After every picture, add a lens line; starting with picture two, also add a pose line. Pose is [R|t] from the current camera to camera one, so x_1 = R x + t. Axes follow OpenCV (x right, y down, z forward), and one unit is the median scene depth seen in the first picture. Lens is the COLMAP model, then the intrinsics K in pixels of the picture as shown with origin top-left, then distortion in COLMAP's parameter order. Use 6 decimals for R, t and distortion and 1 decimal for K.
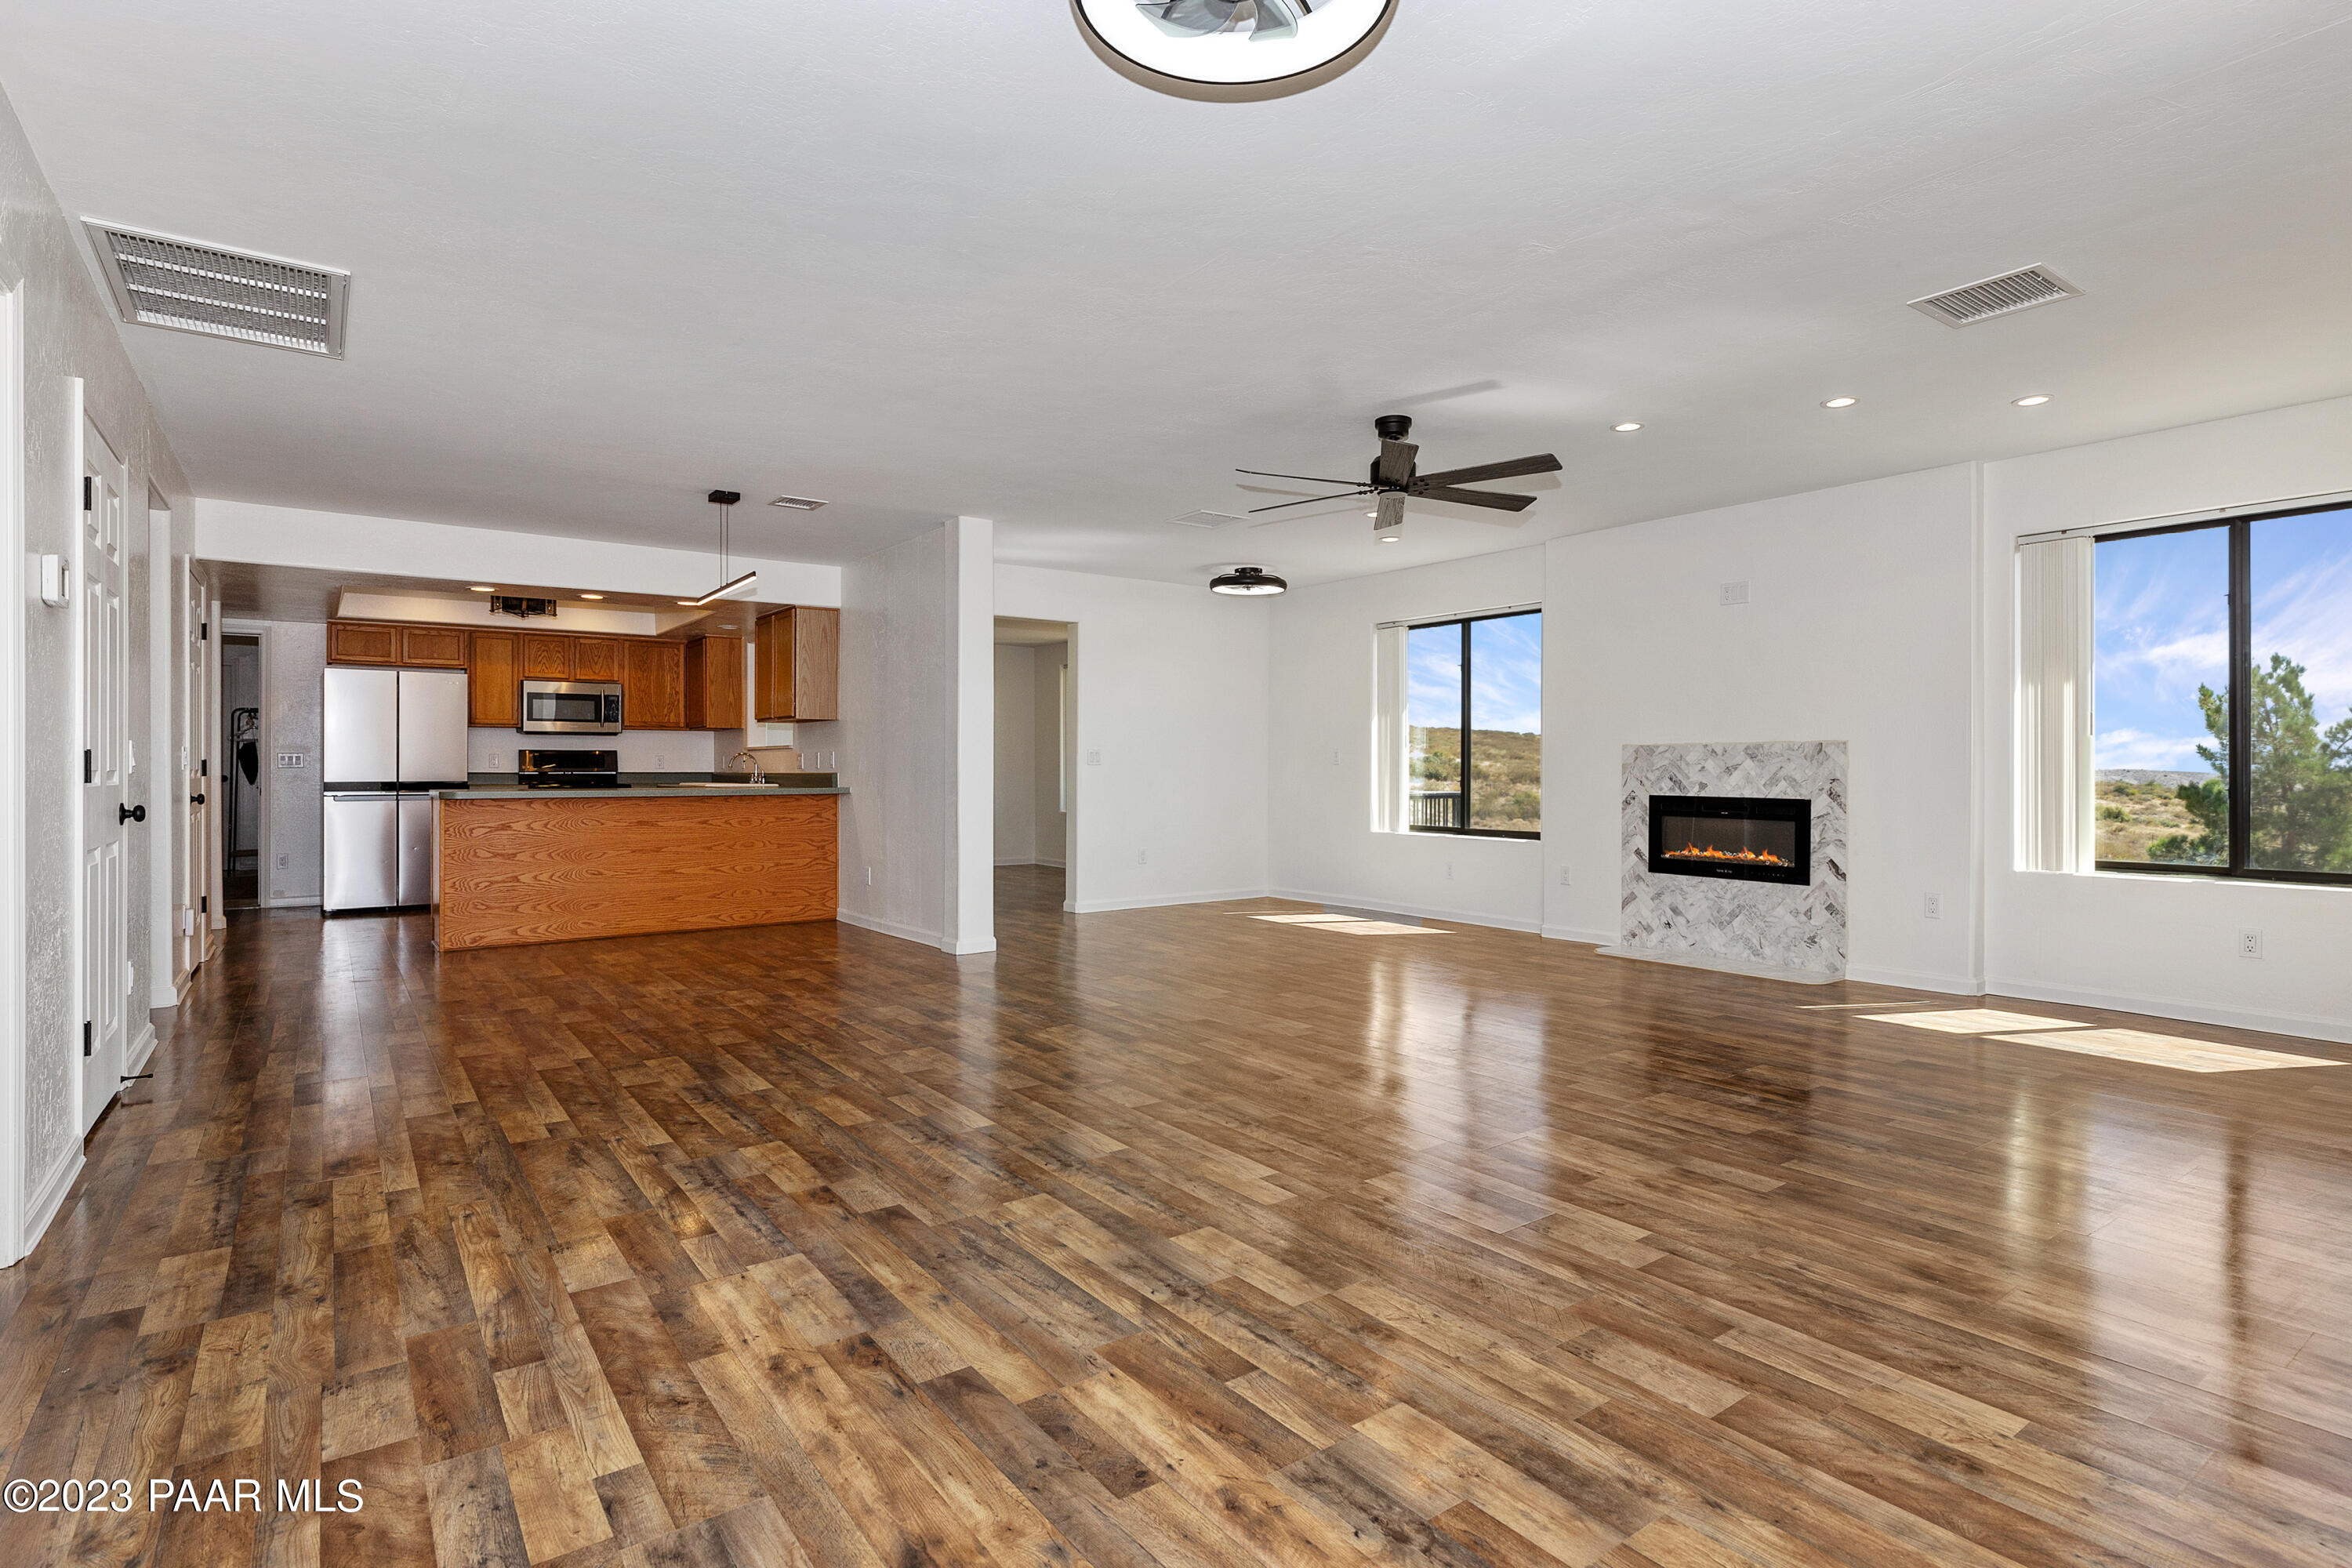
lens RADIAL K [[1211.5, 0, 1185.5], [0, 1211.5, 772.9], [0, 0, 1]] dist [-0.000730, 0.000388]
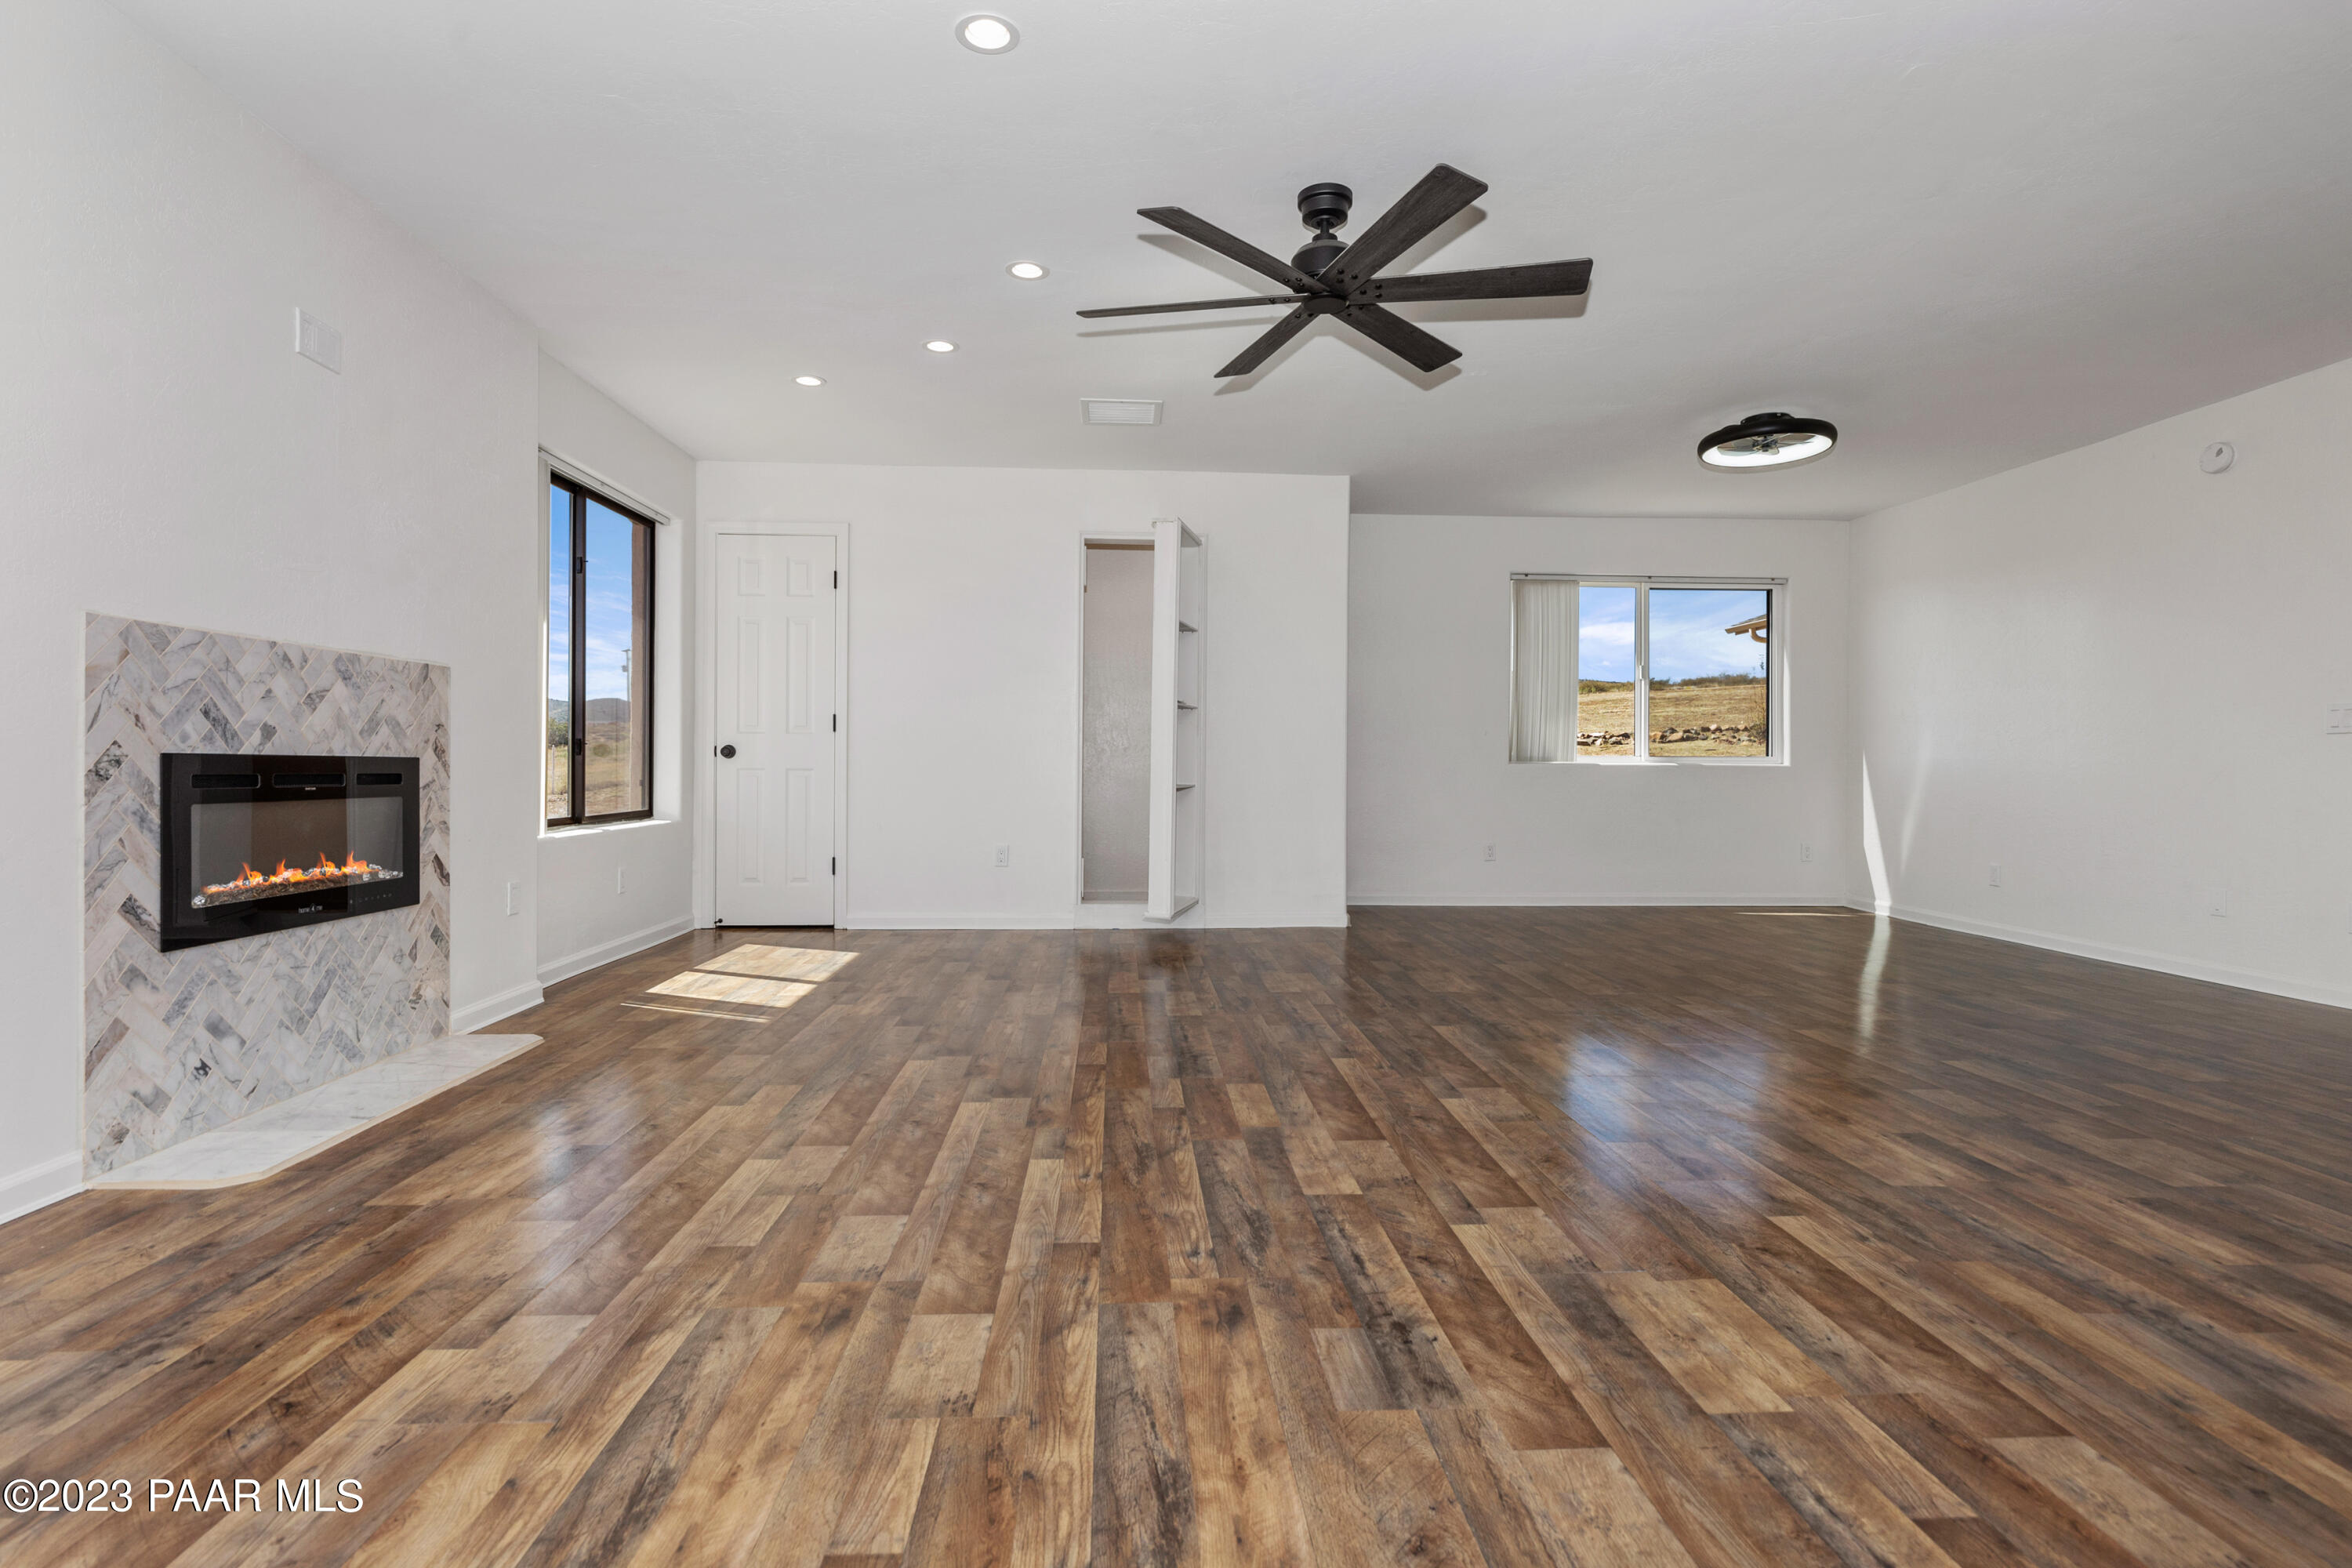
lens RADIAL K [[1157.2, 0, 1161.7], [0, 1157.2, 787.7], [0, 0, 1]] dist [0.000668, -0.000341]
pose [[-0.845303, -0.021434, 0.533857, -0.093521], [-0.010853, 0.999678, 0.022951, 0.019391], [-0.534177, 0.013606, -0.845263, 1.284034]]
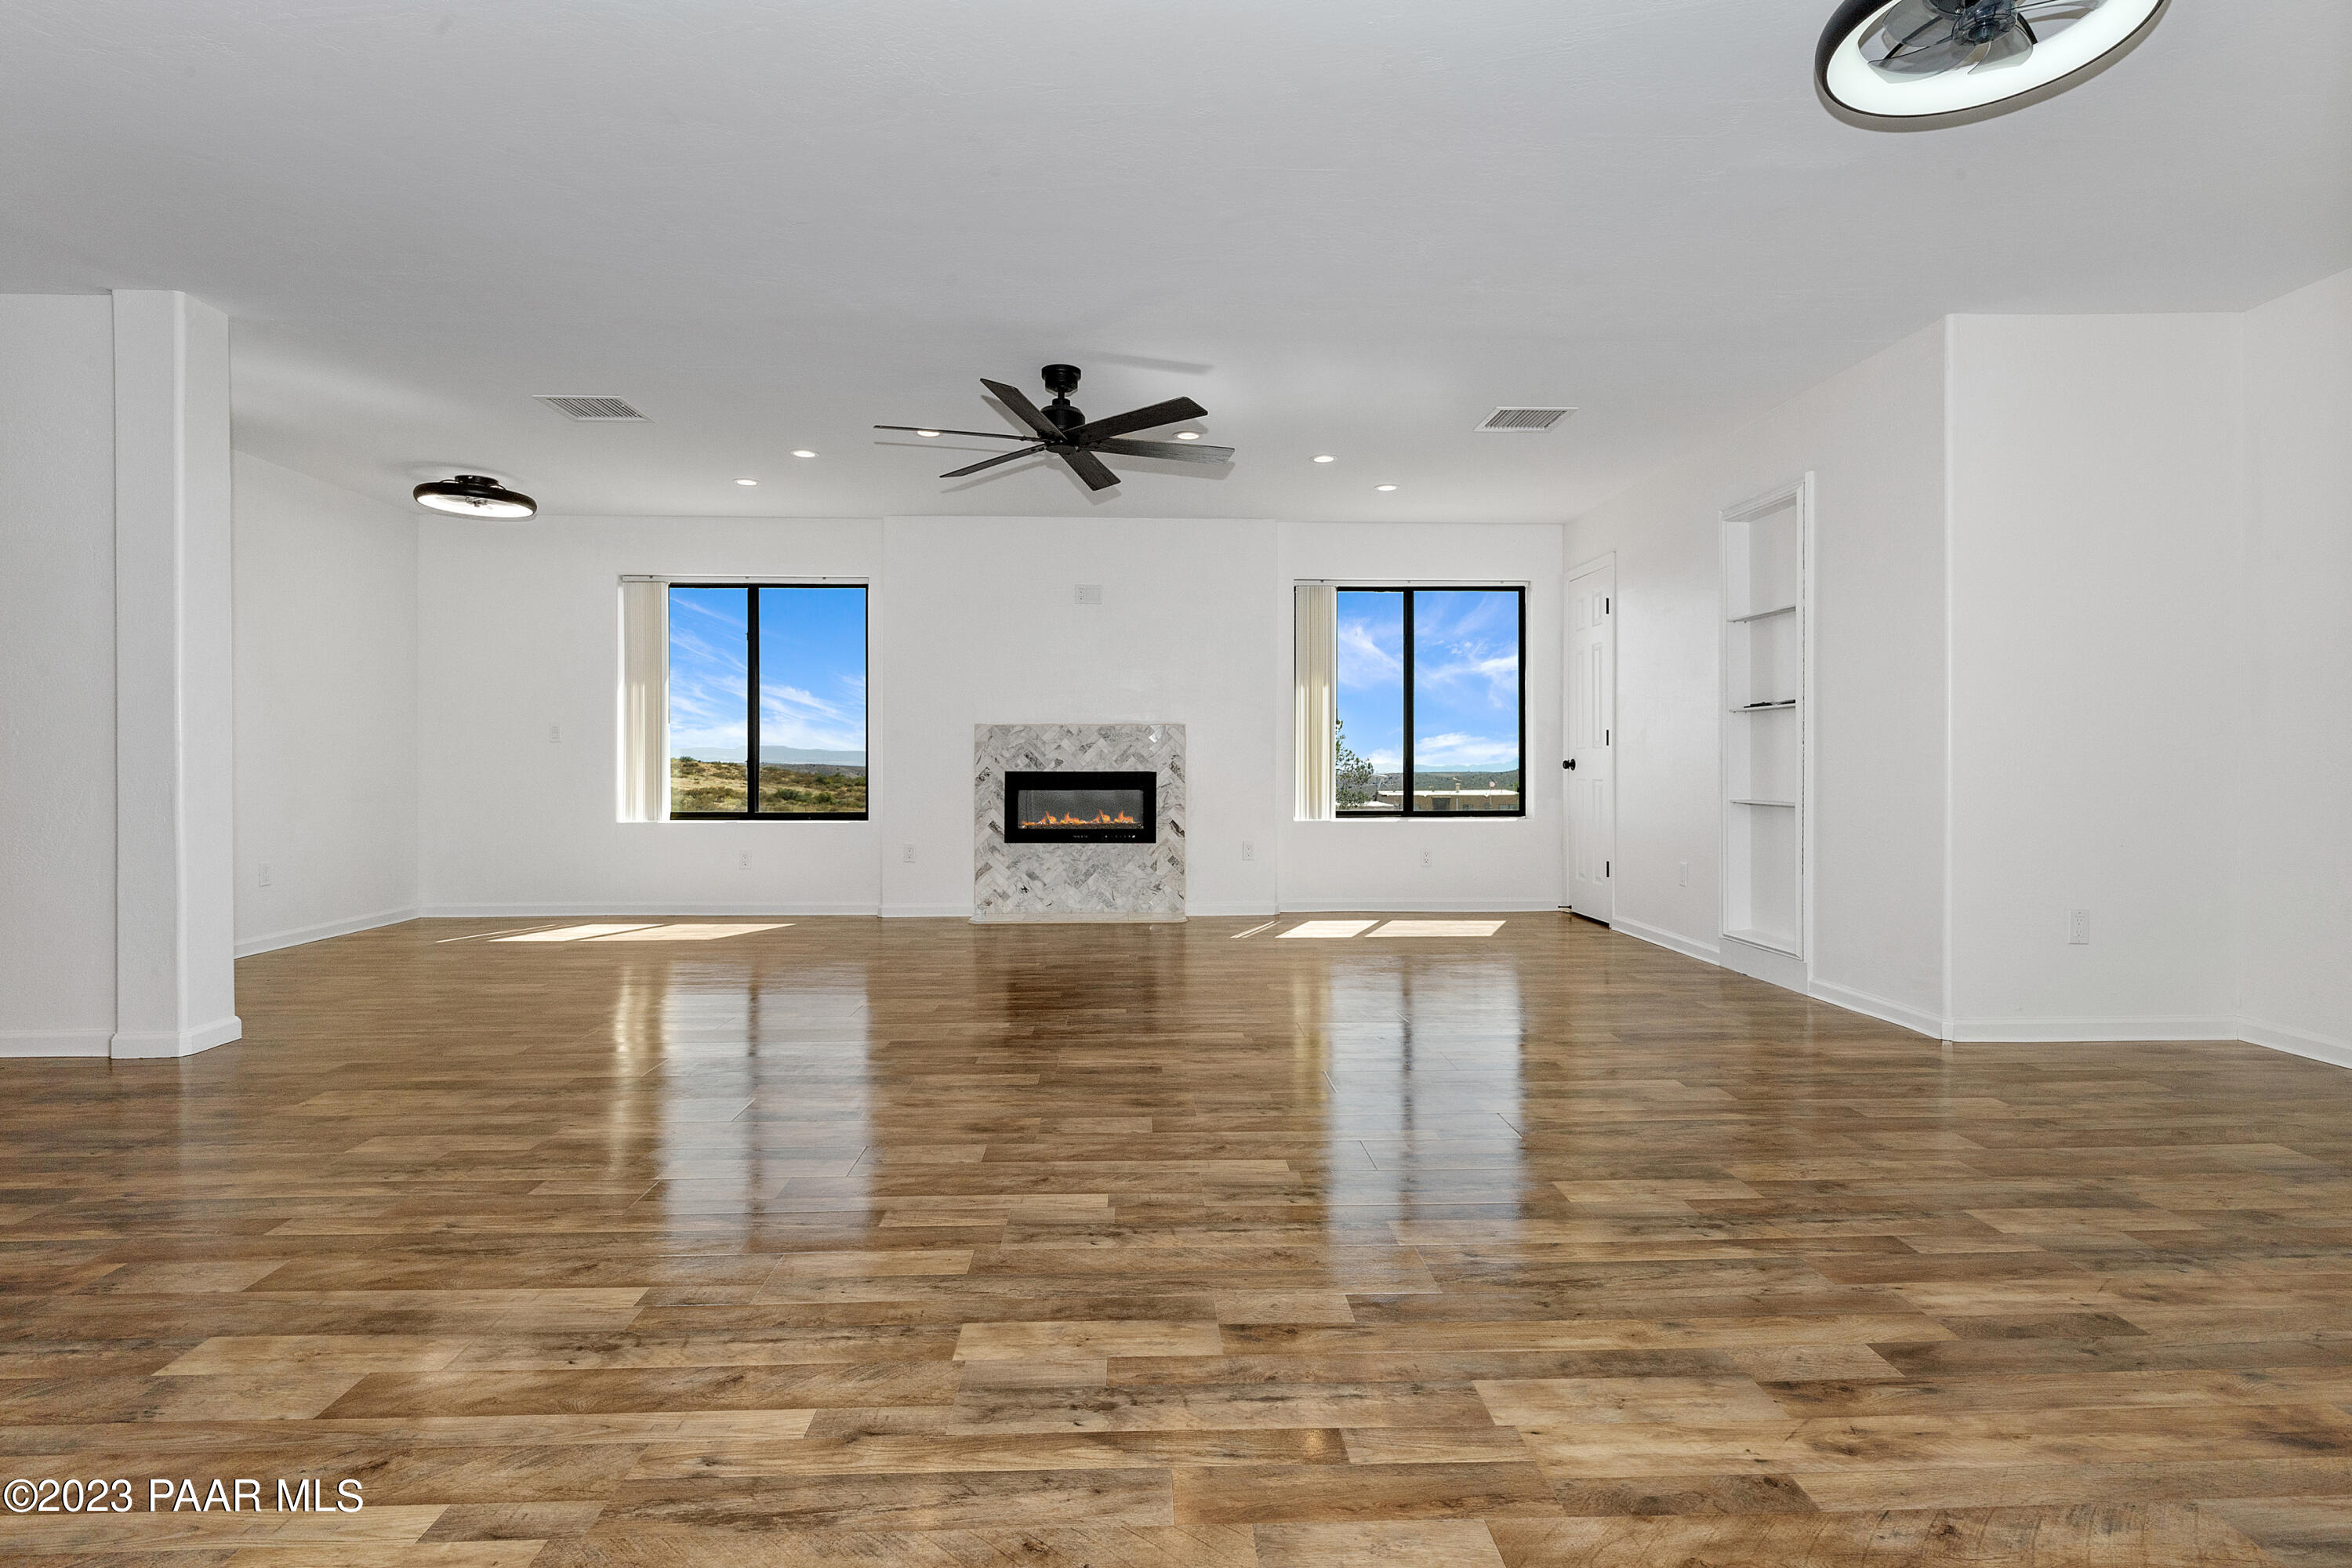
lens RADIAL K [[1157.2, 0, 1159.1], [0, 1157.2, 773.7], [0, 0, 1]] dist [0.000668, -0.000341]
pose [[0.547141, -0.006844, 0.837012, -0.454920], [0.003316, 0.999976, 0.006009, 0.016522], [-0.837034, -0.000513, 0.547151, 0.361832]]
